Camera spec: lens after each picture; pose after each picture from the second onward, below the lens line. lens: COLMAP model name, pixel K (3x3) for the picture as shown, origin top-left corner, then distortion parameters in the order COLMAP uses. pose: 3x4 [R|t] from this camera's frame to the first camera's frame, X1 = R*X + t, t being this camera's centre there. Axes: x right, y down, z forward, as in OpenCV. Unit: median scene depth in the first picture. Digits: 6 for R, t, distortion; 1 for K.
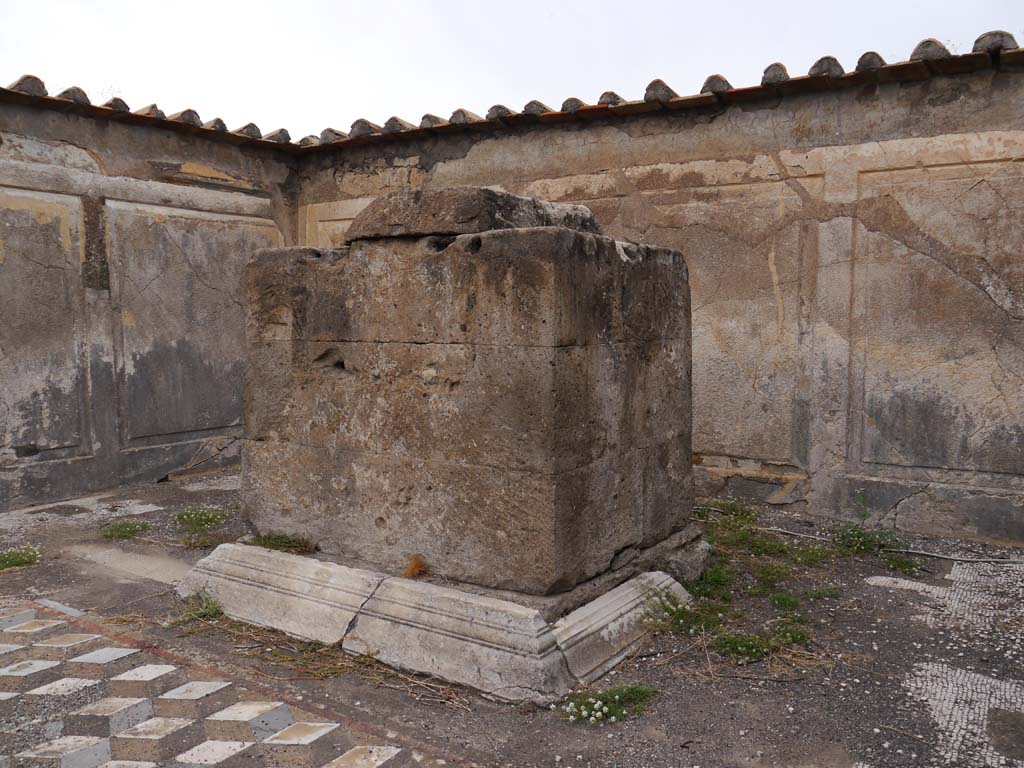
lens RADIAL K [[840.9, 0, 512.2], [0, 840.9, 380.7], [0, 0, 1]] dist [-0.045158, 0.029611]
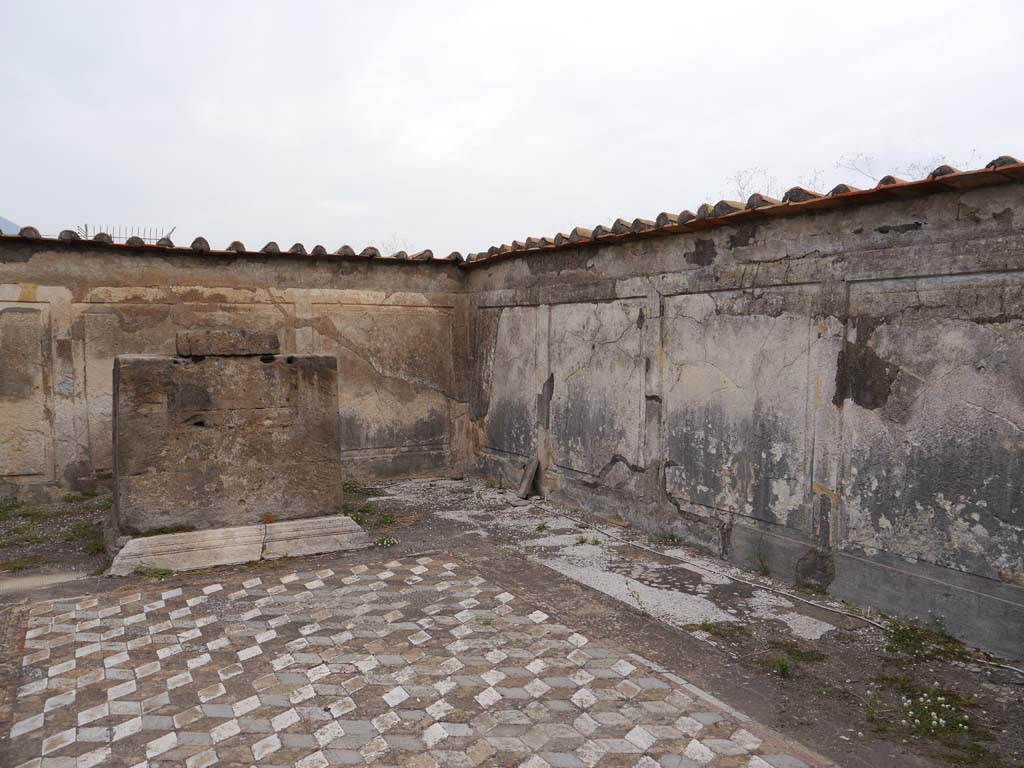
lens RADIAL K [[840.9, 0, 512.2], [0, 840.9, 383.1], [0, 0, 1]] dist [-0.045158, 0.029611]
pose [[0.483154, -0.048276, 0.874203, -1.001311], [0.066057, 0.997643, 0.018584, -0.065463], [-0.873040, 0.048768, 0.485205, -0.324191]]
